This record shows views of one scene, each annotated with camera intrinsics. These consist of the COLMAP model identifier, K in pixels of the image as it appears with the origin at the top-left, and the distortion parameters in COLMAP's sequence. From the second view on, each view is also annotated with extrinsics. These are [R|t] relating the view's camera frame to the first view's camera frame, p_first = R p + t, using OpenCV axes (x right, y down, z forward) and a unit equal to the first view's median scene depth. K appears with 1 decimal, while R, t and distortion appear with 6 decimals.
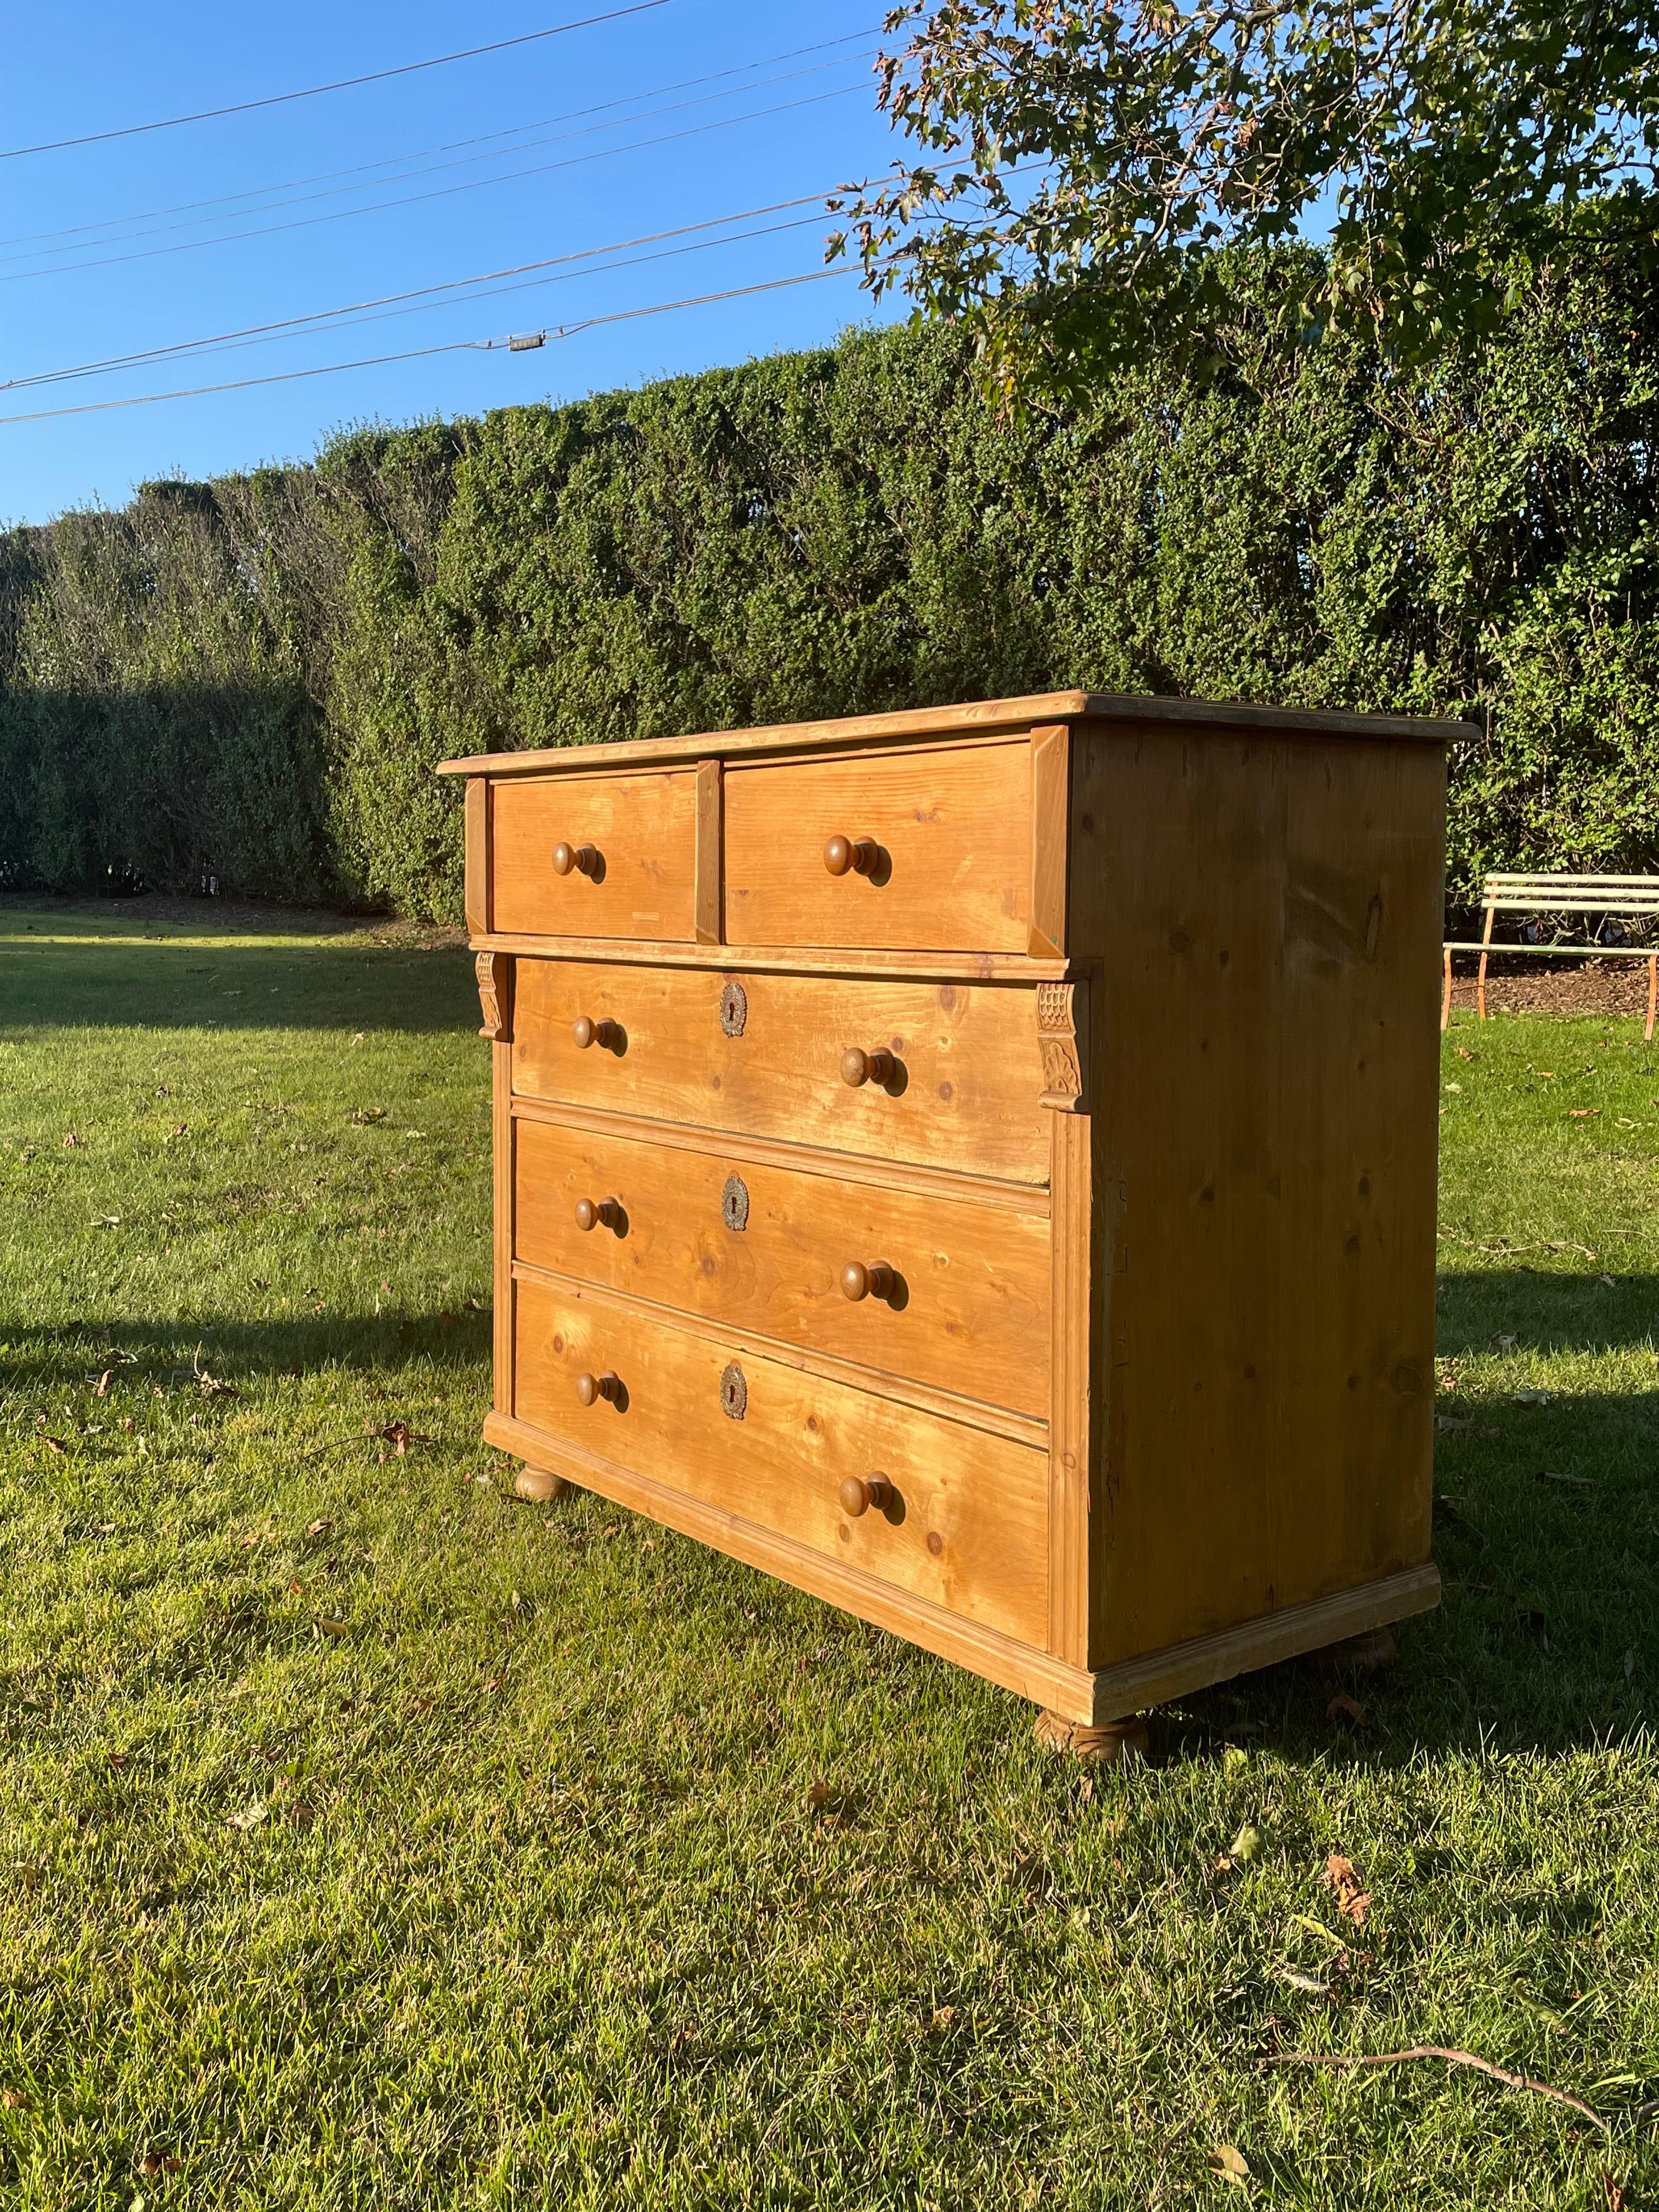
lens RADIAL K [[1995.4, 0, 832.0], [0, 1995.4, 1060.0], [0, 0, 1]] dist [0.110976, -0.140984]
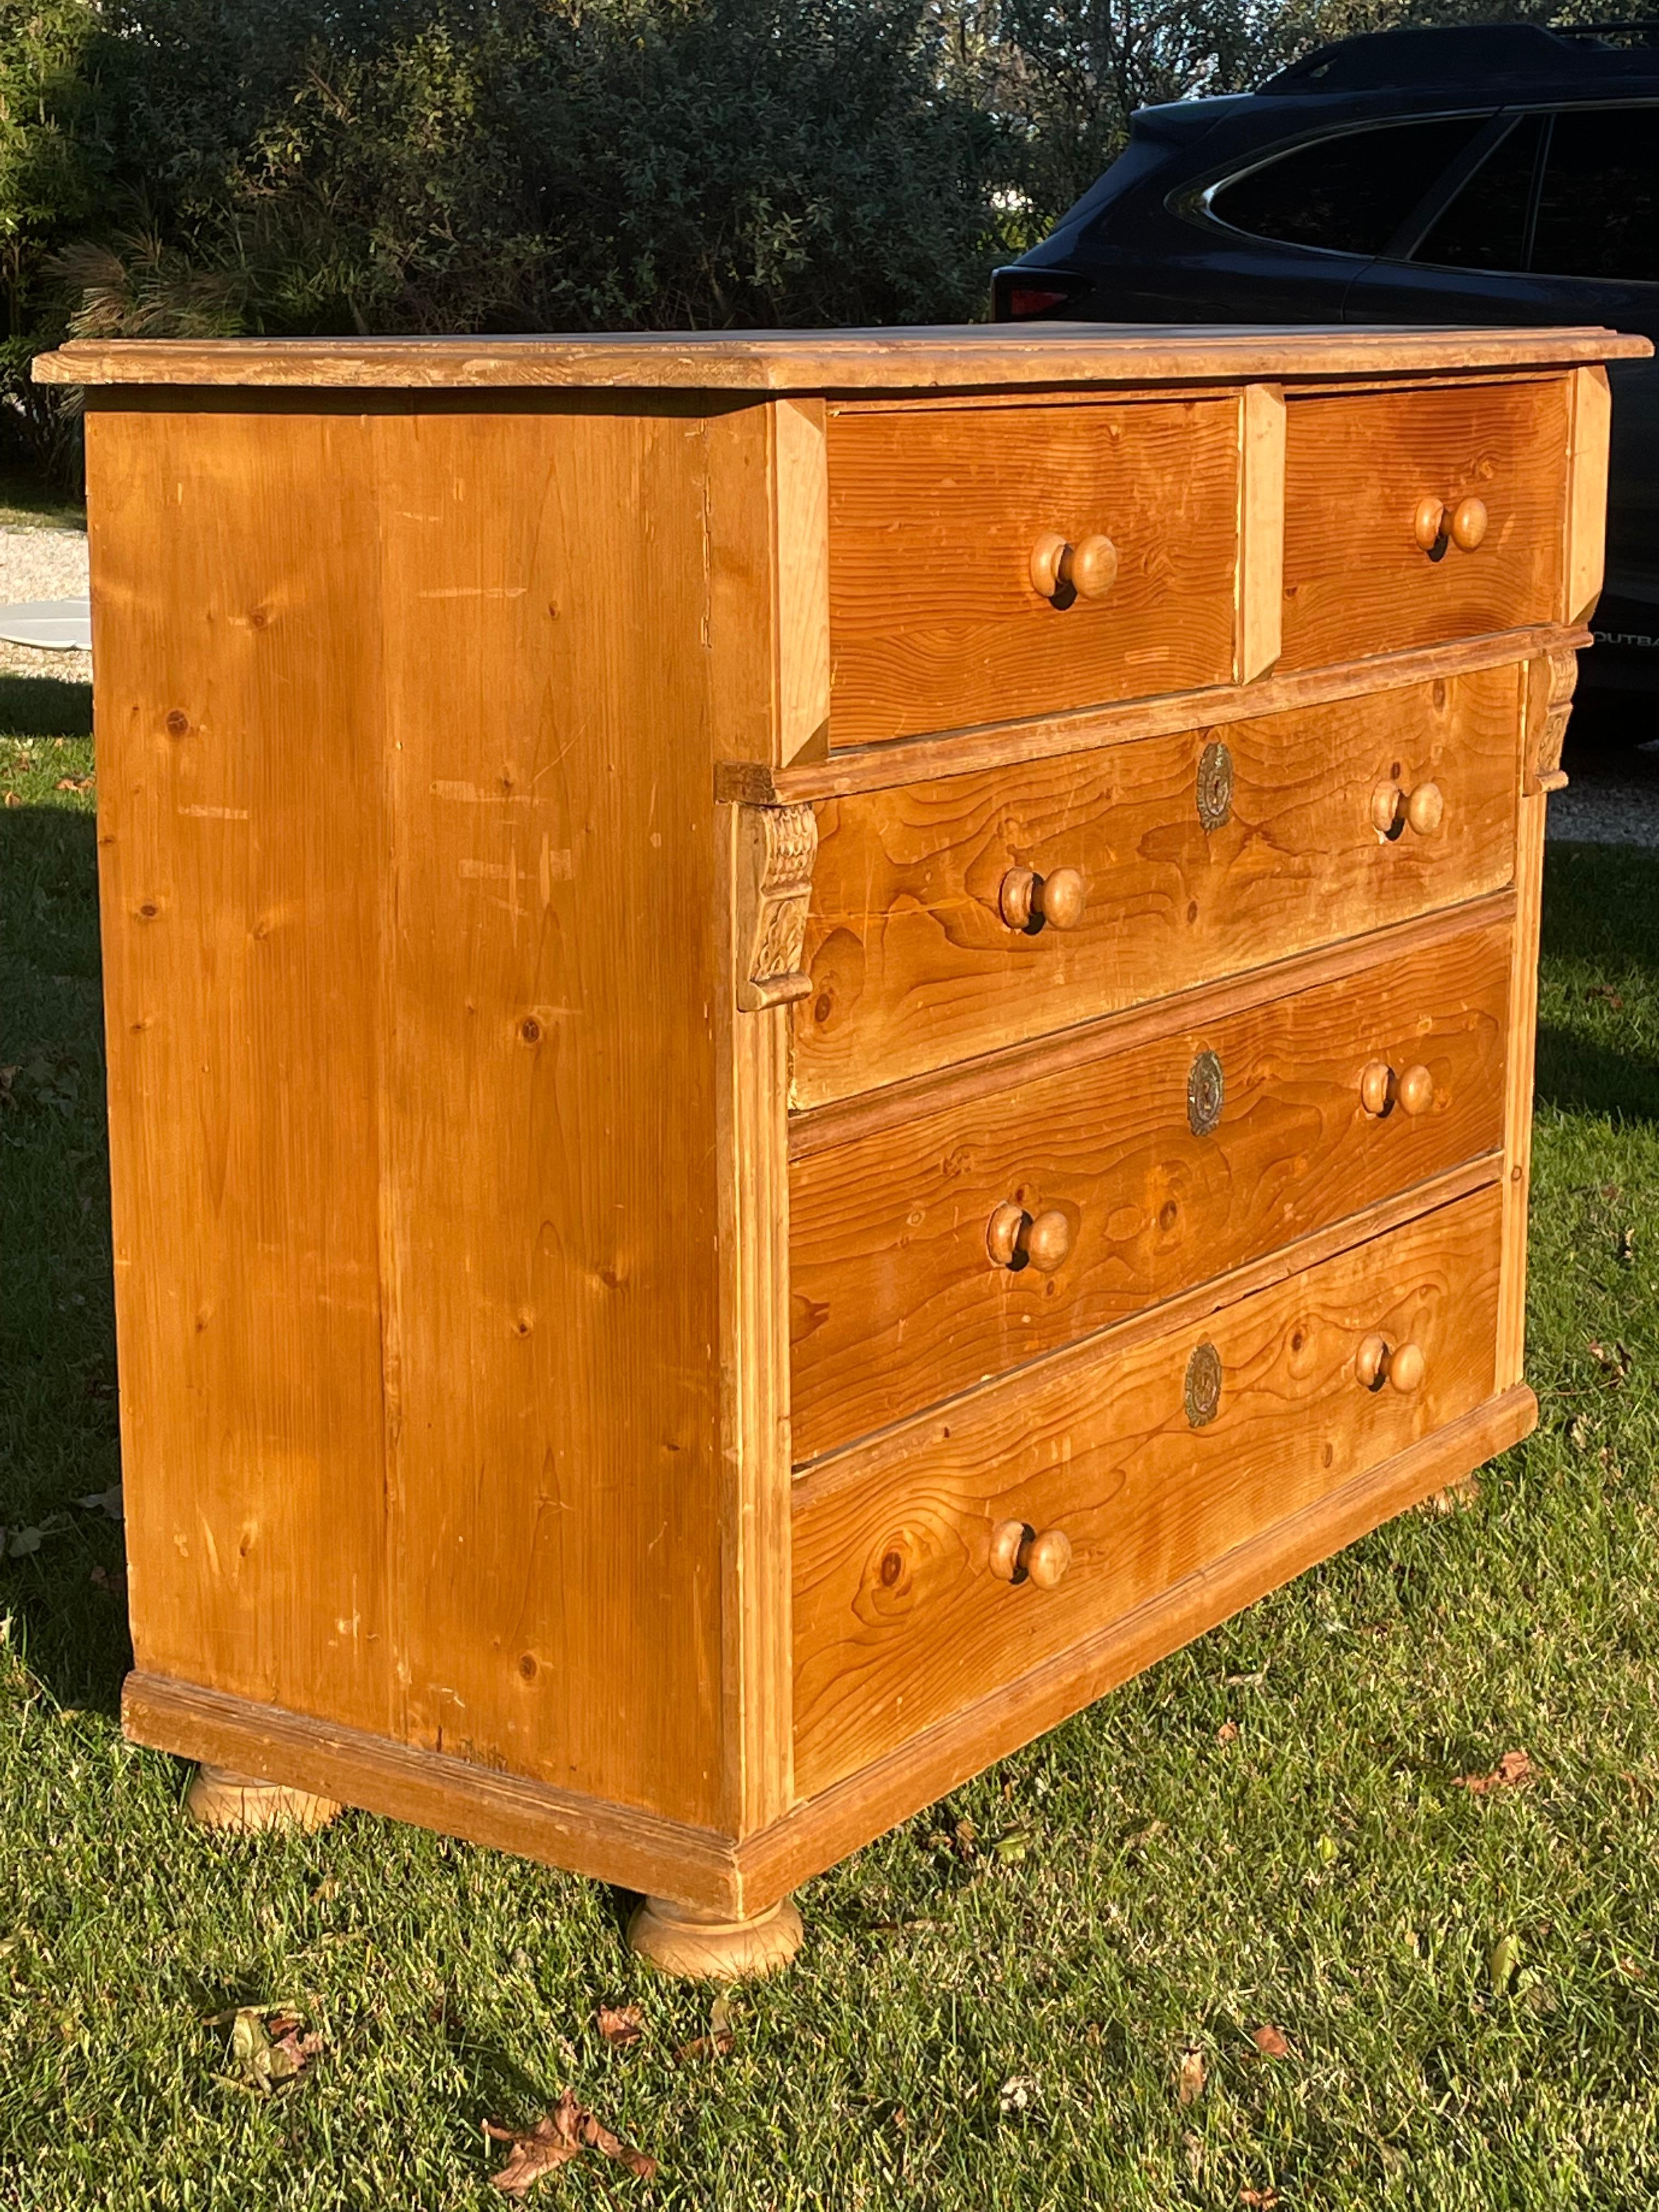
lens RADIAL K [[3594.8, 0, 836.0], [0, 3594.8, 1117.9], [0, 0, 1]] dist [0.145631, -0.240431]
pose [[-0.316835, -0.209536, 0.925046, -1.102097], [0.080344, 0.965858, 0.246298, -0.217253], [-0.945072, 0.152358, -0.289182, 1.491280]]
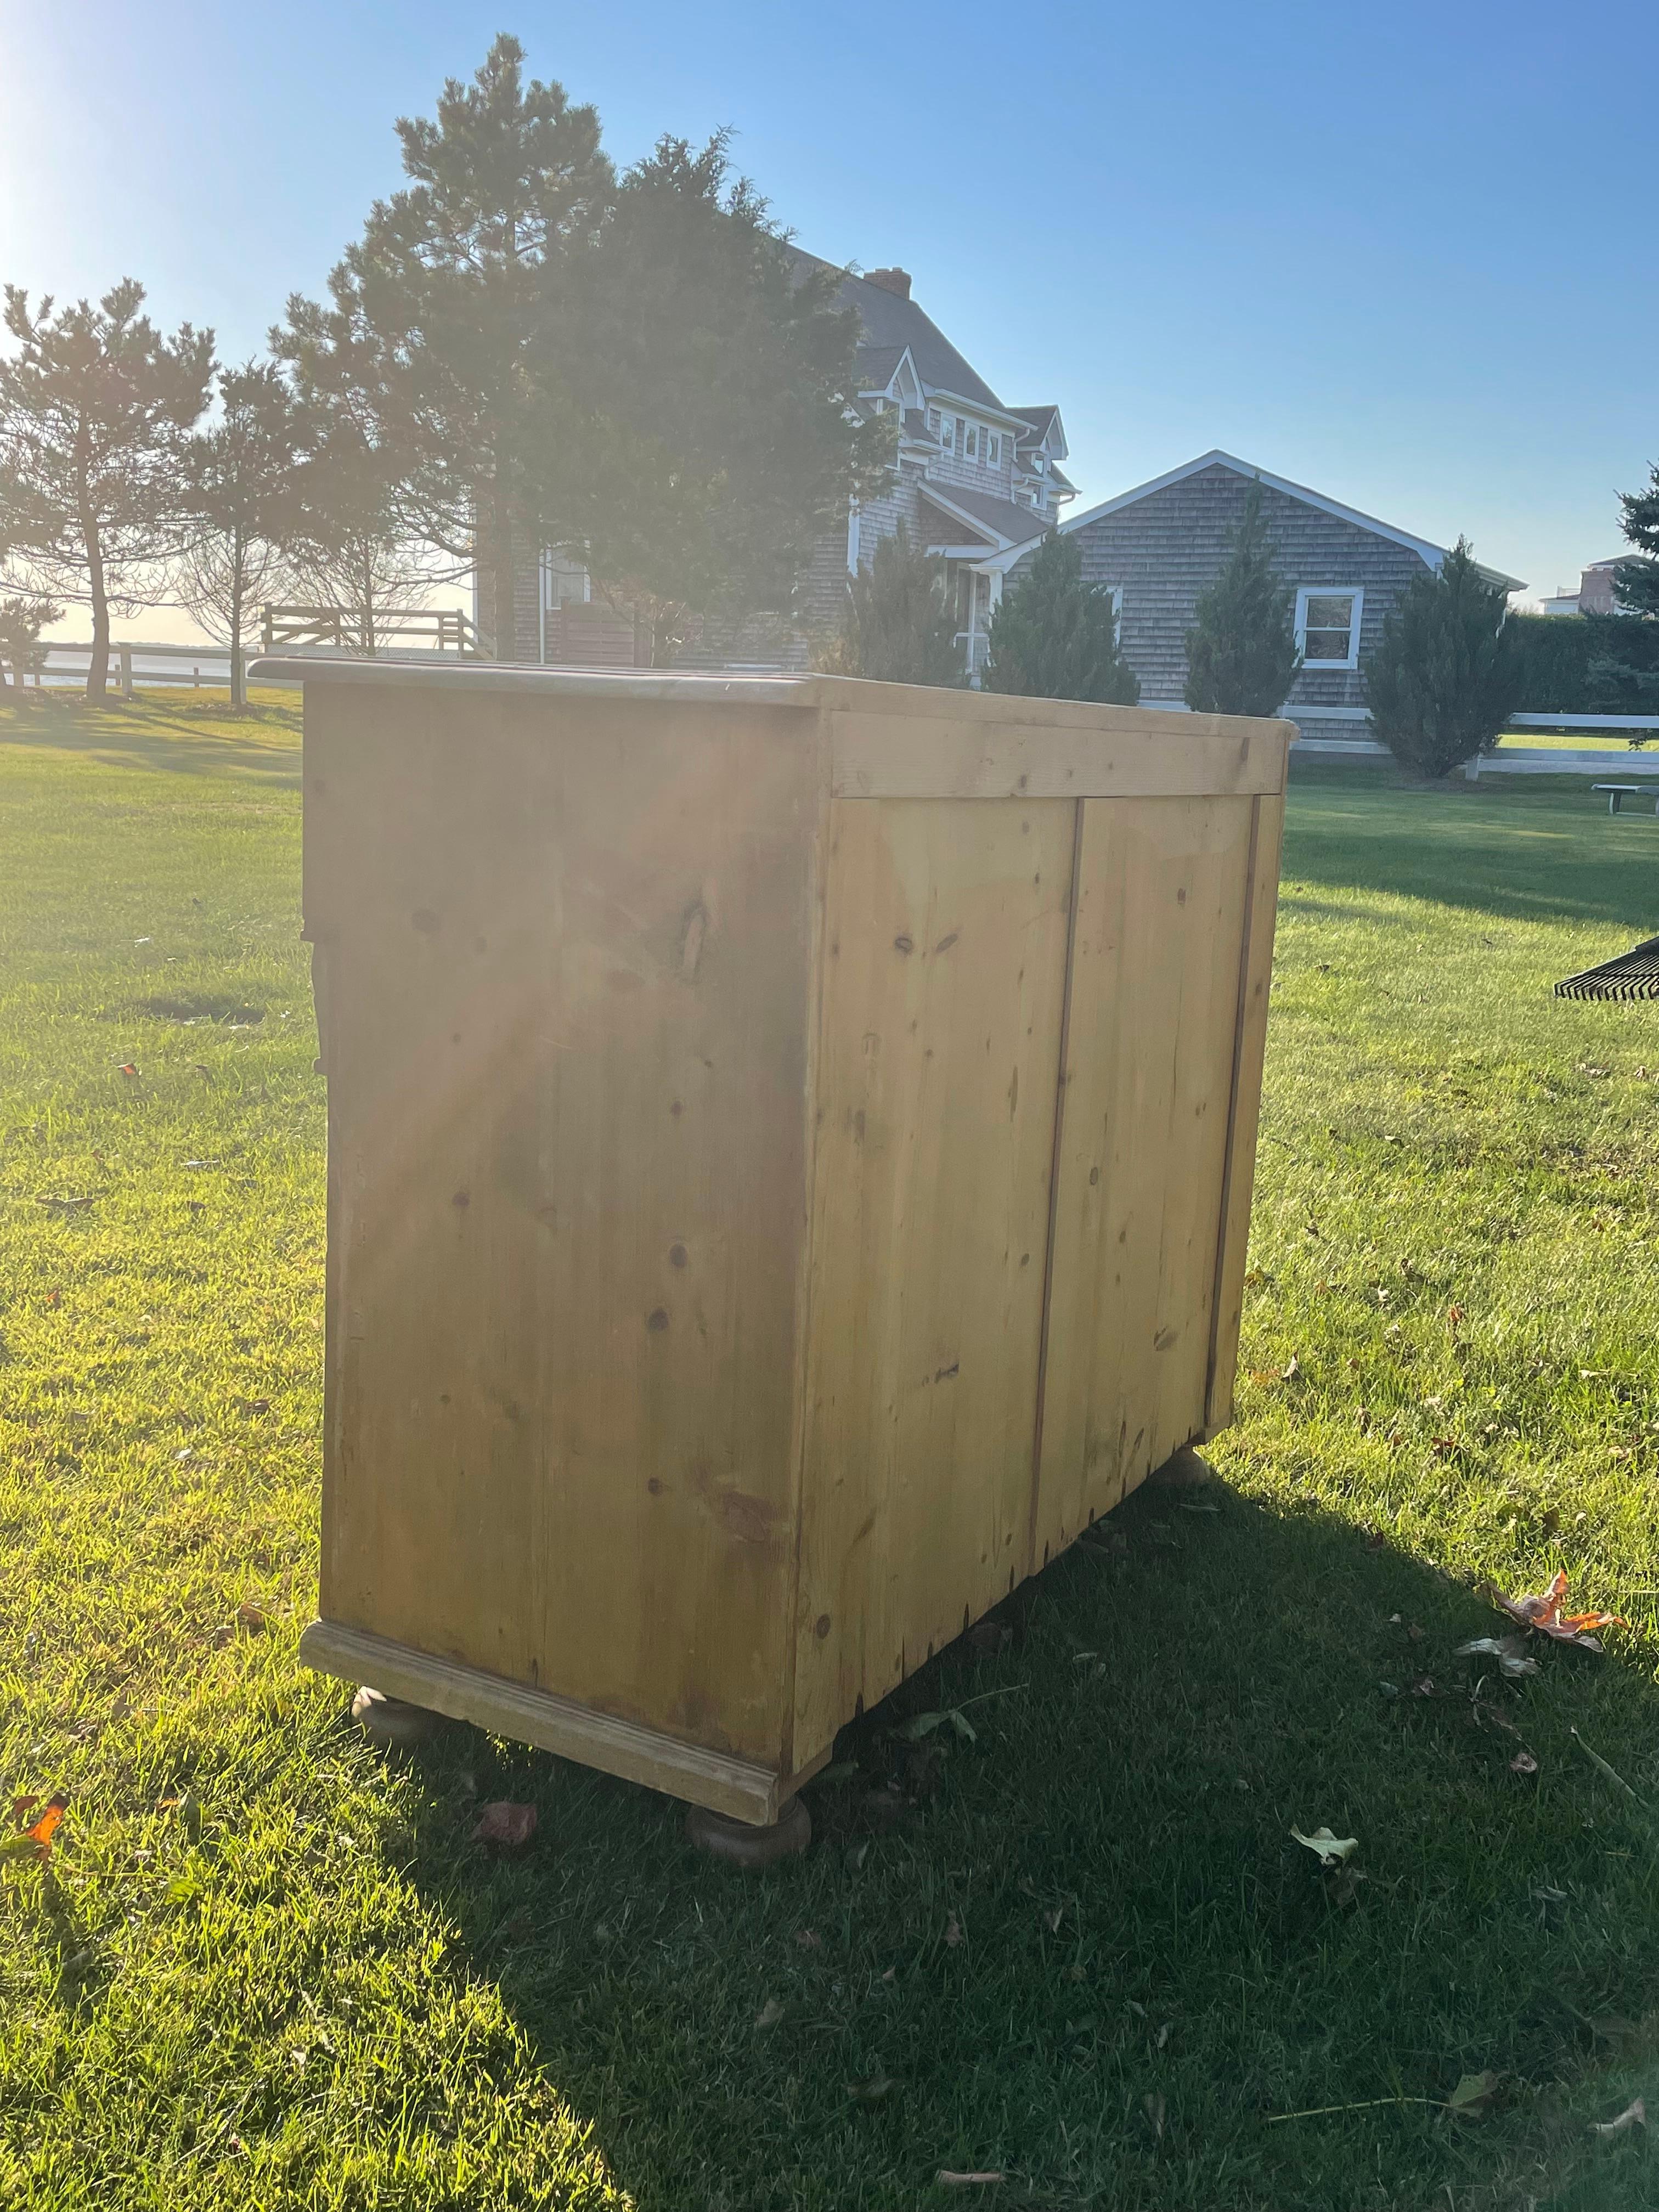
lens RADIAL K [[1995.4, 0, 832.0], [0, 1995.4, 1060.0], [0, 0, 1]] dist [0.110976, -0.140984]
pose [[0.389337, 0.168787, -0.905499, 0.934768], [-0.124410, 0.983695, 0.129871, -0.118770], [0.912655, 0.062089, 0.403988, 0.676812]]
